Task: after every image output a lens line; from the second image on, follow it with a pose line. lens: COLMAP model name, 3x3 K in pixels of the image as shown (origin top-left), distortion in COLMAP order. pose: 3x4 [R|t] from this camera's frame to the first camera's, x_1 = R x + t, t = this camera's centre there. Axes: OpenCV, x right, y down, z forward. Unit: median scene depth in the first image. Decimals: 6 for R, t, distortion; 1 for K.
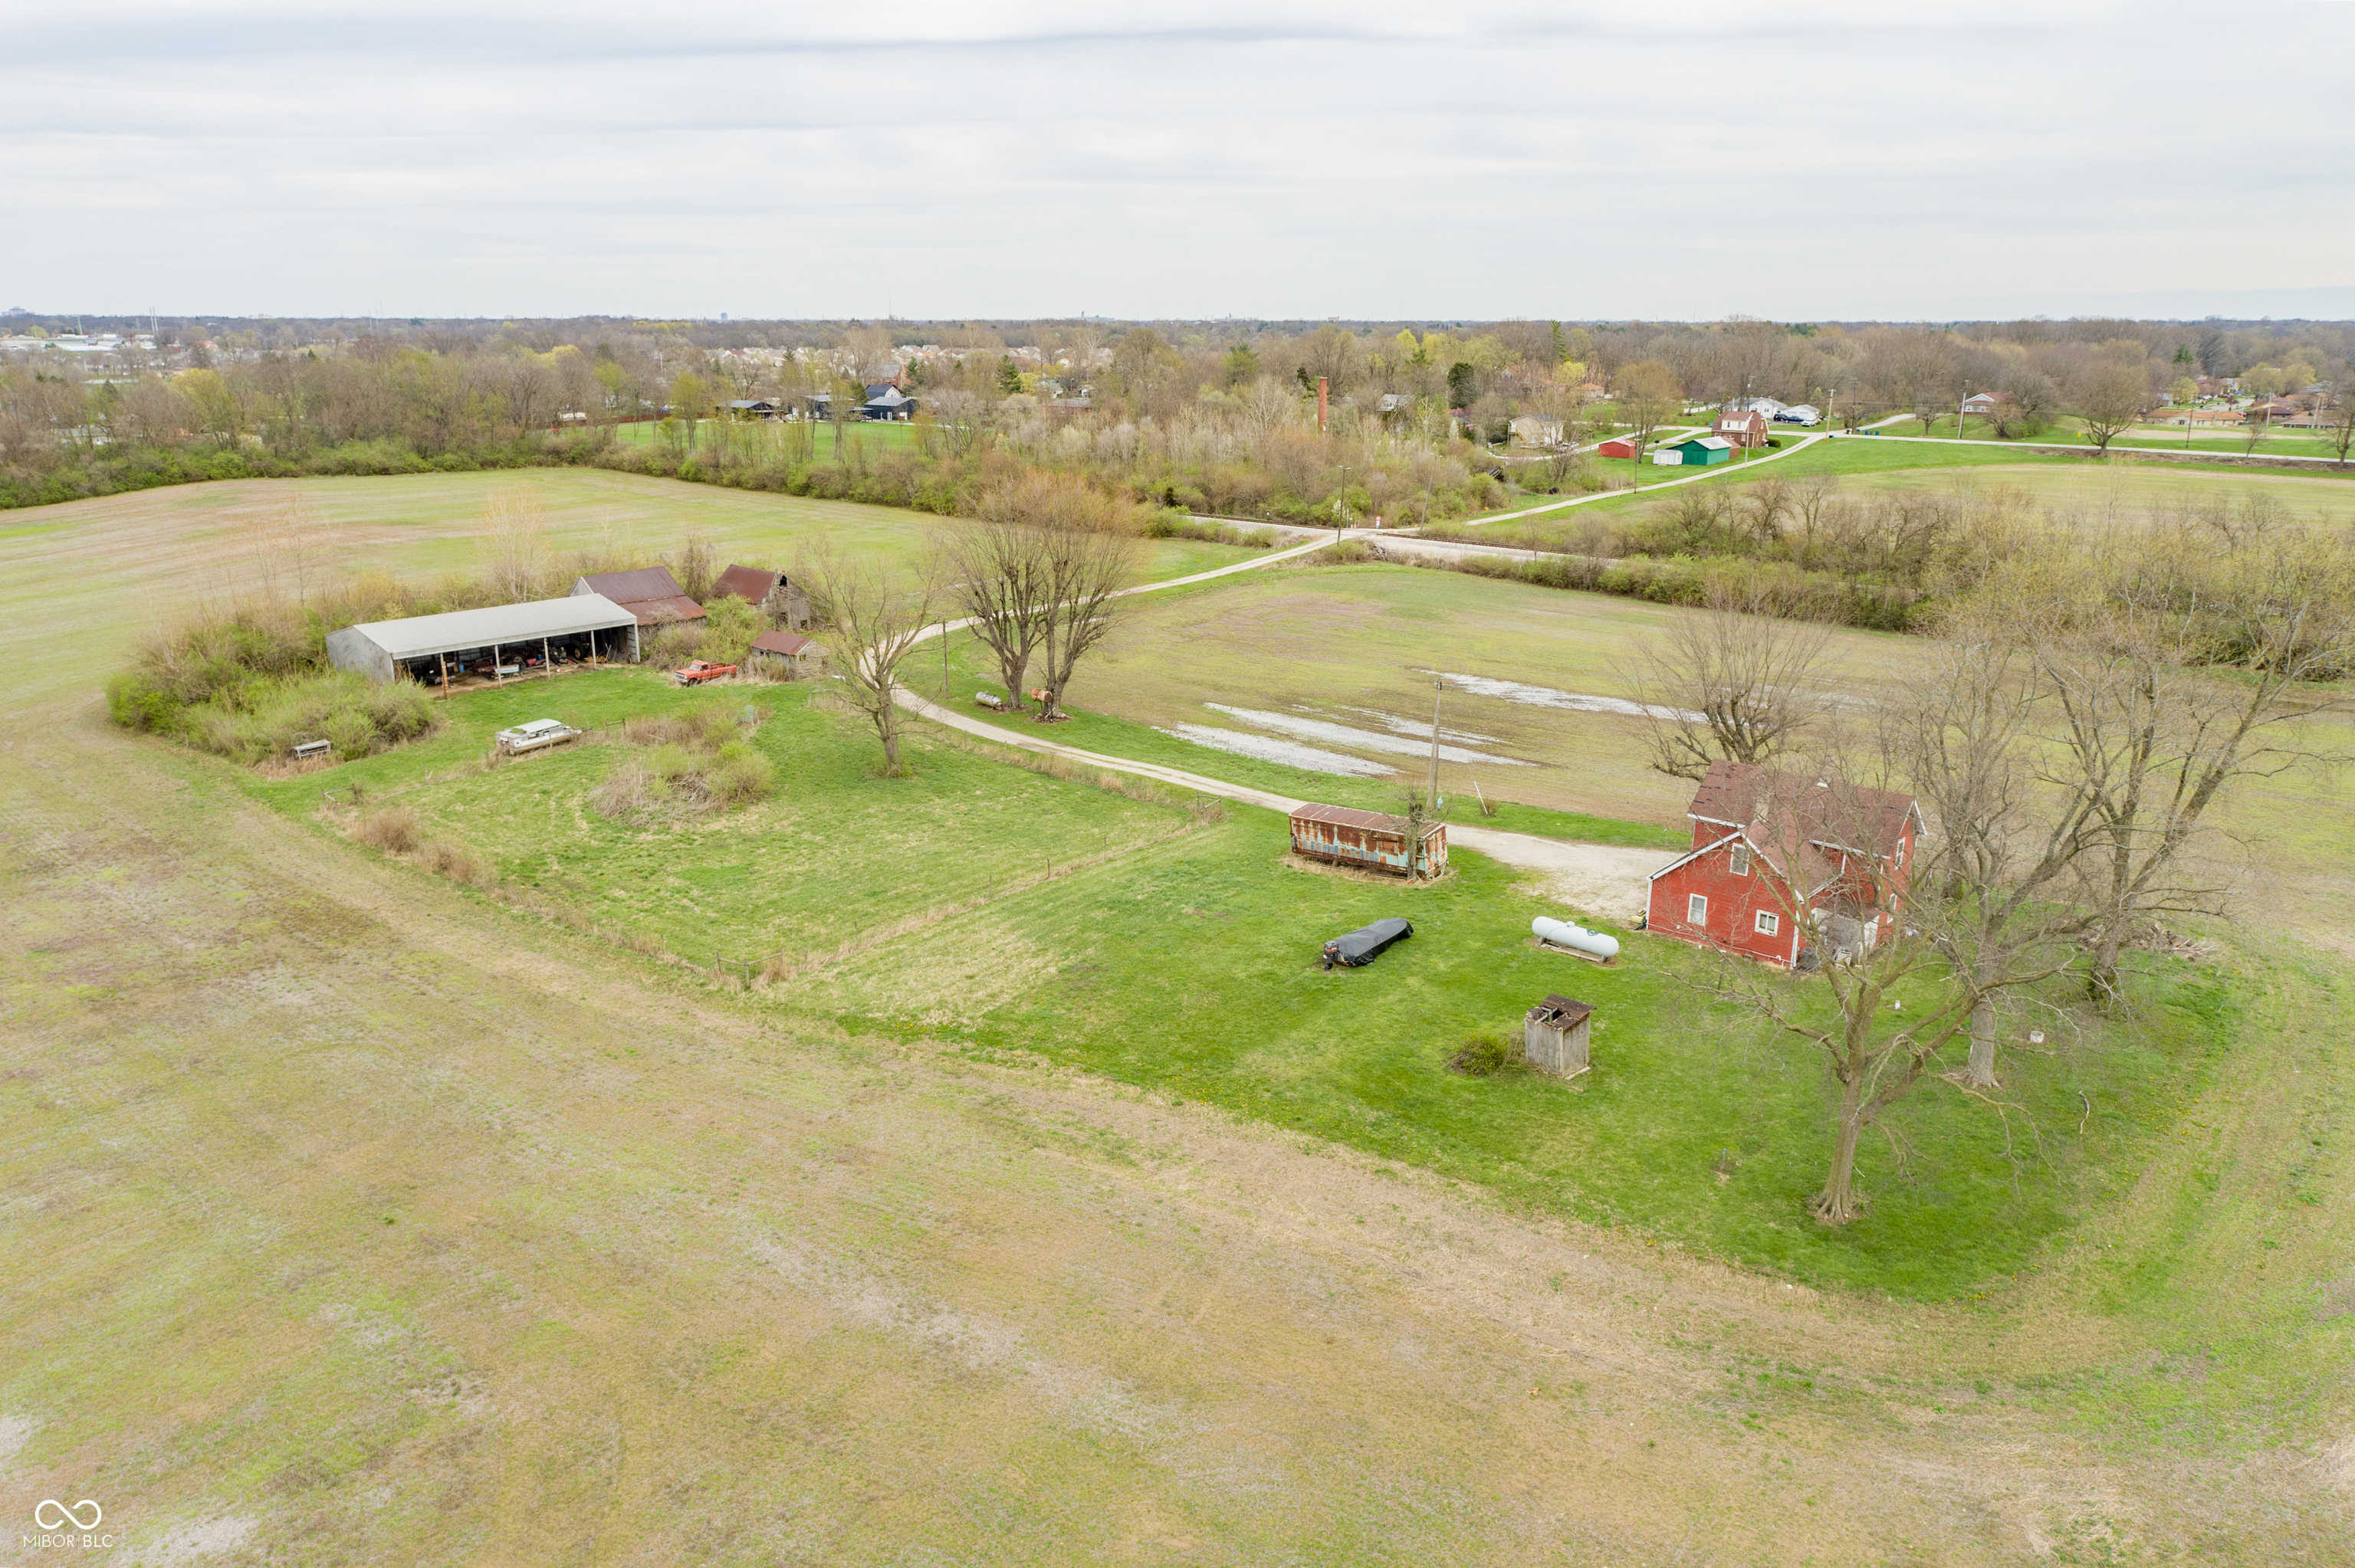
lens RADIAL K [[1615.7, 0, 1174.6], [0, 1615.7, 782.5], [0, 0, 1]] dist [0.000988, 0.002296]
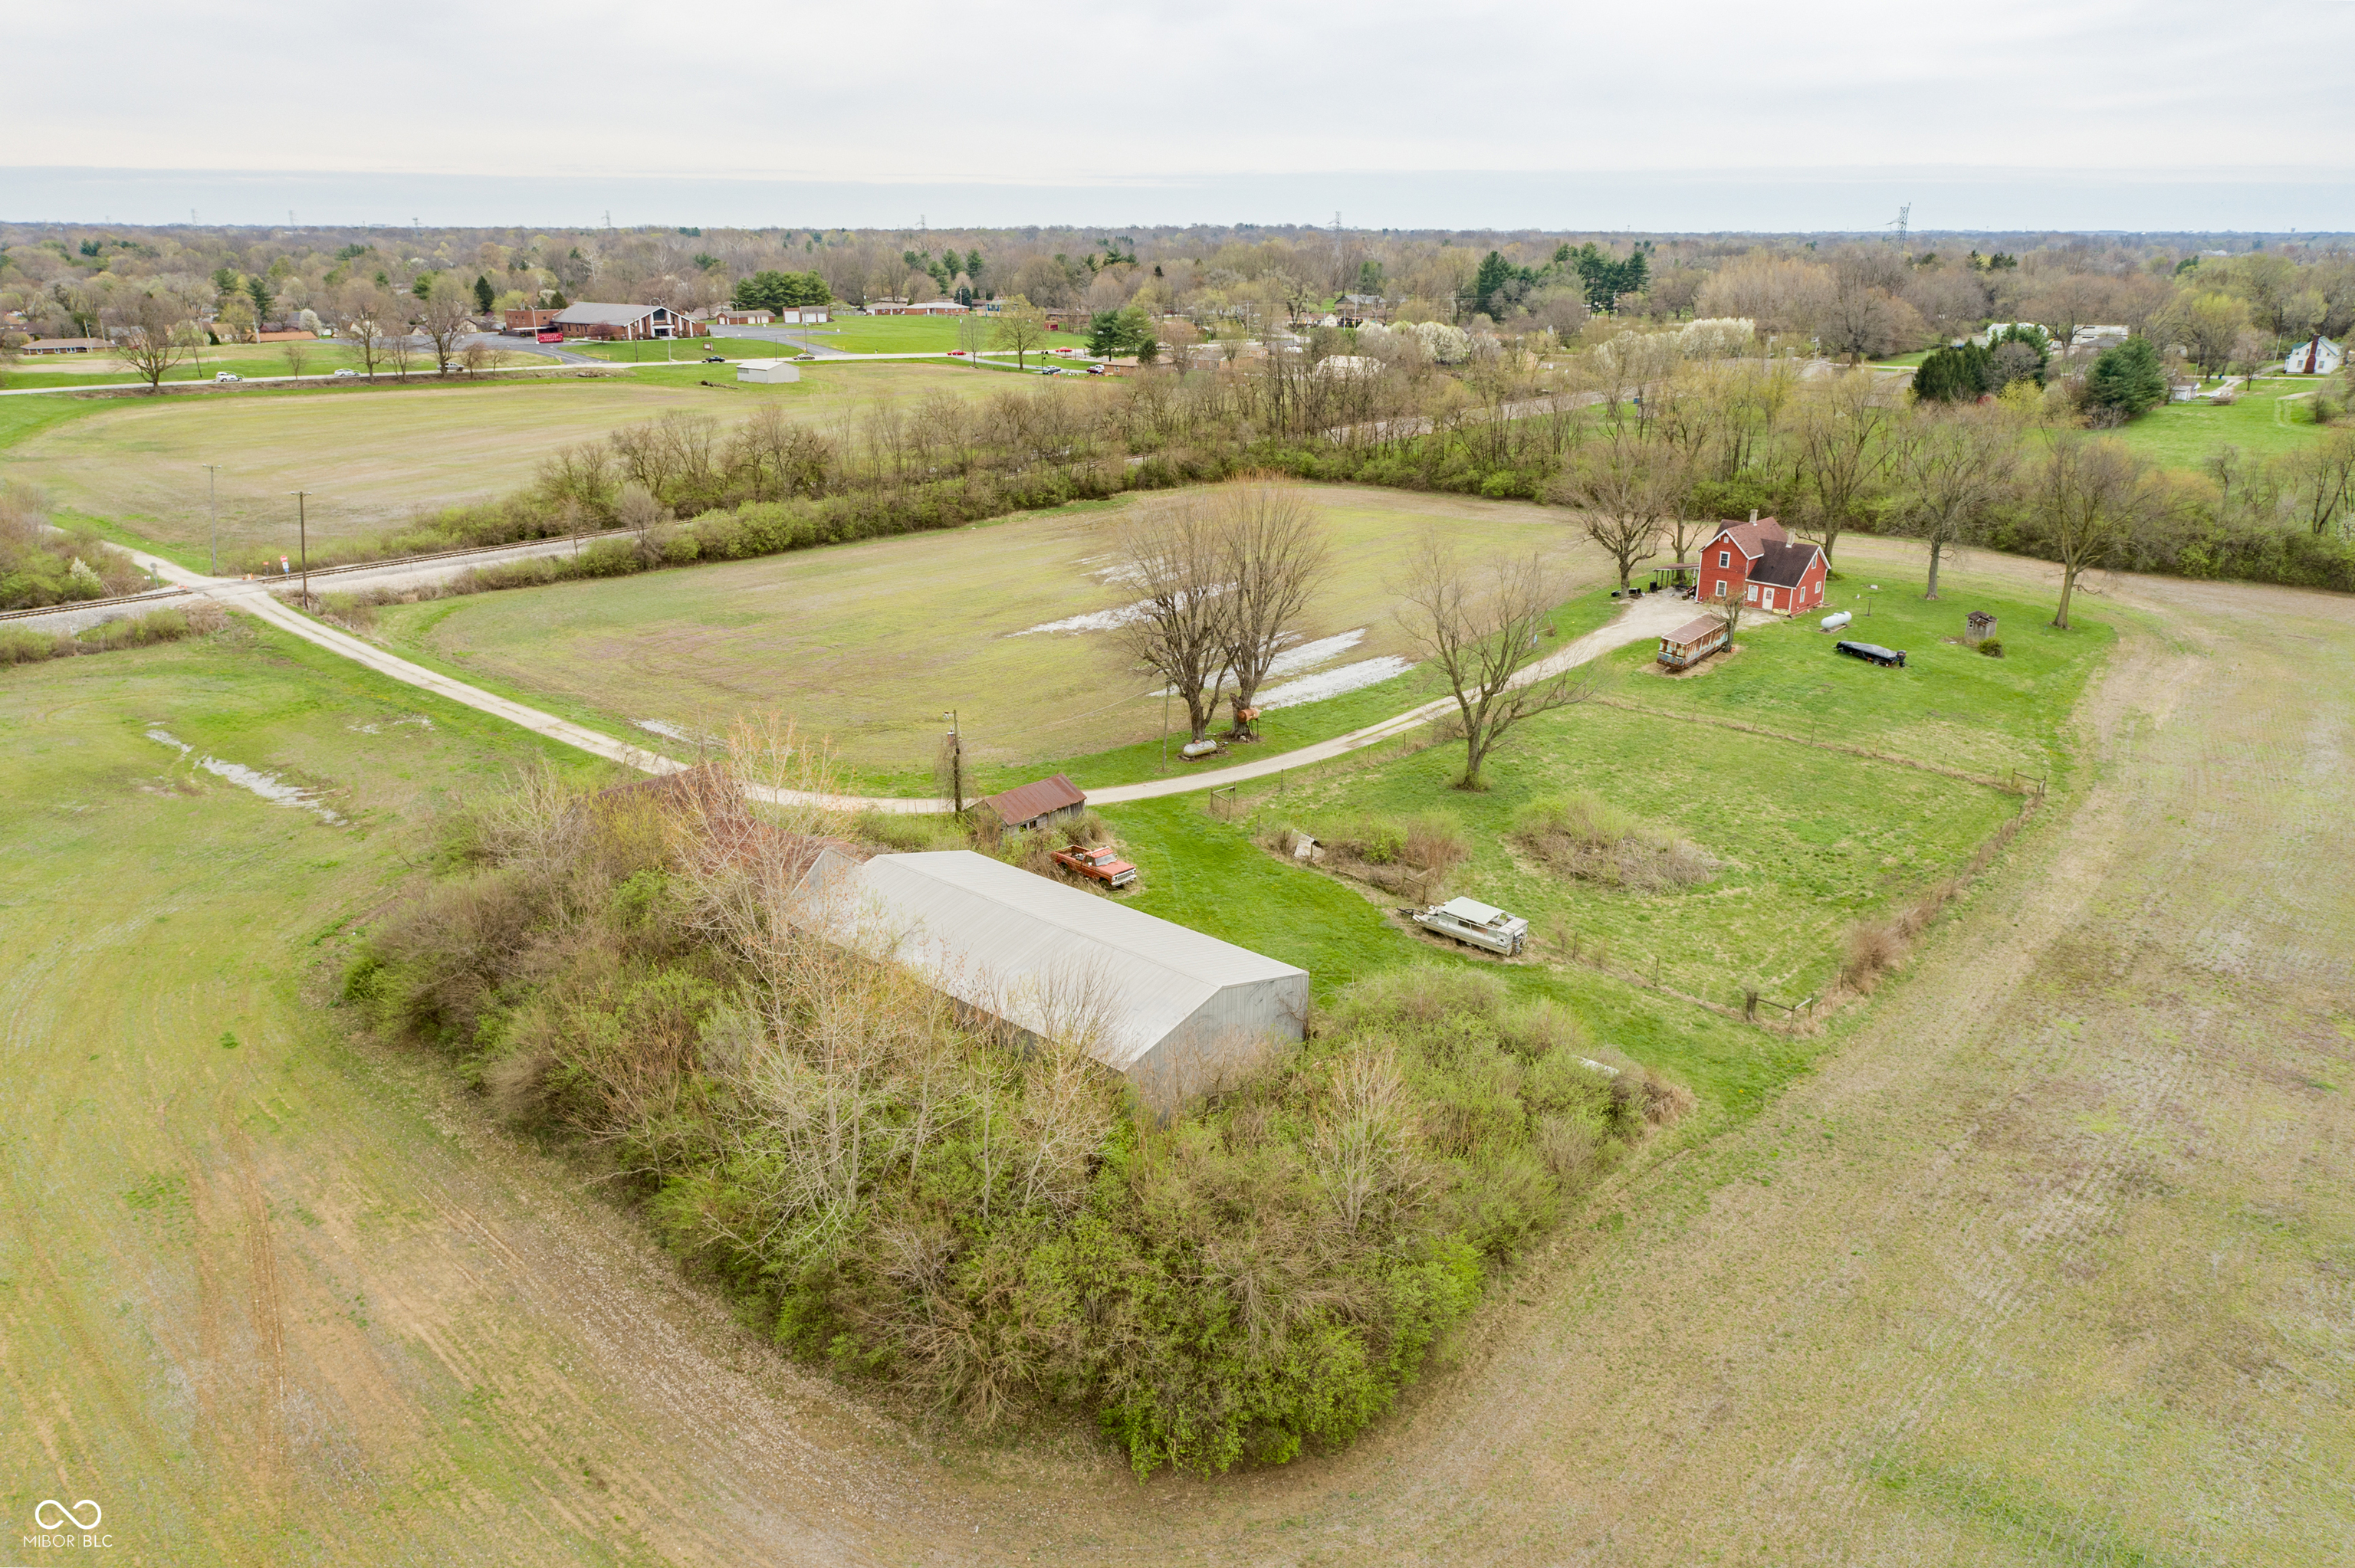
lens RADIAL K [[1607.3, 0, 1175.8], [0, 1607.3, 796.7], [0, 0, 1]] dist [-0.003265, 0.010367]
pose [[0.021839, -0.336430, 0.941455, -1.373458], [0.271739, 0.908226, 0.318252, -0.448607], [-0.962123, 0.248880, 0.111256, 1.352520]]
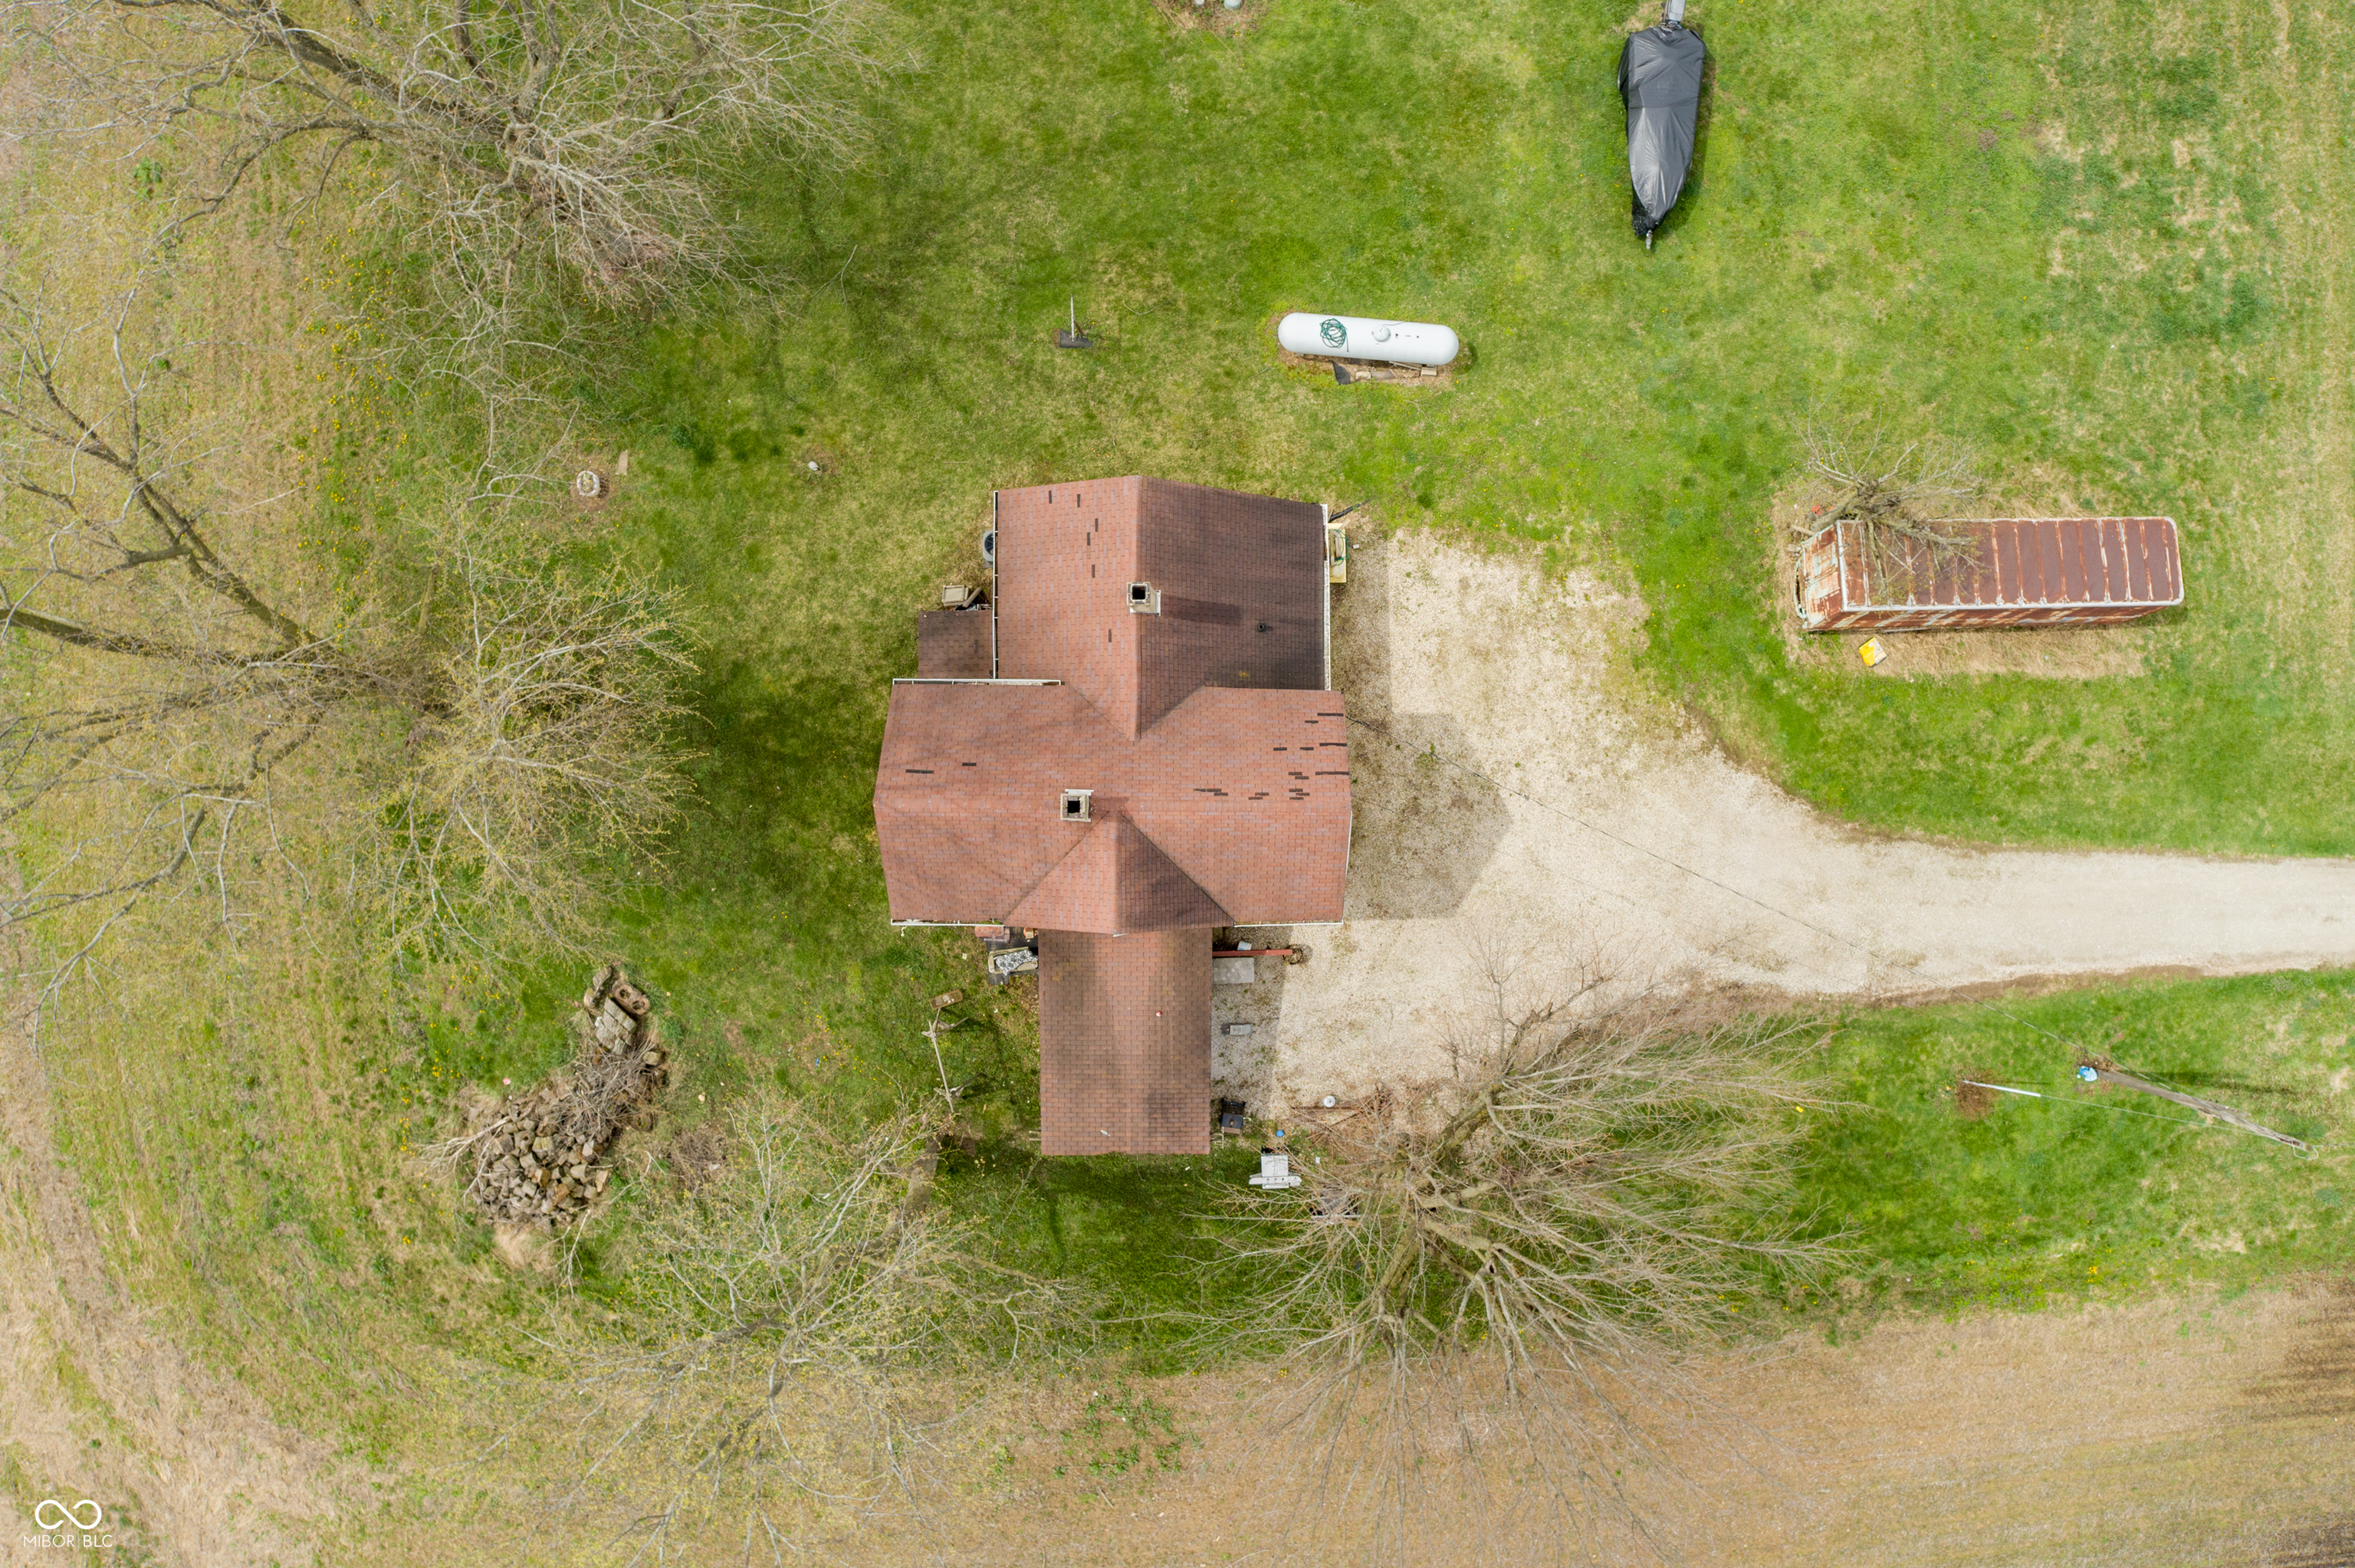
lens RADIAL K [[1637.0, 0, 1184.5], [0, 1637.0, 823.2], [0, 0, 1]] dist [-0.004993, -0.001917]
pose [[-0.744624, 0.664385, -0.064242, 0.369488], [-0.252007, -0.190705, 0.948749, -0.364136], [0.618084, 0.722650, 0.309433, 0.777028]]
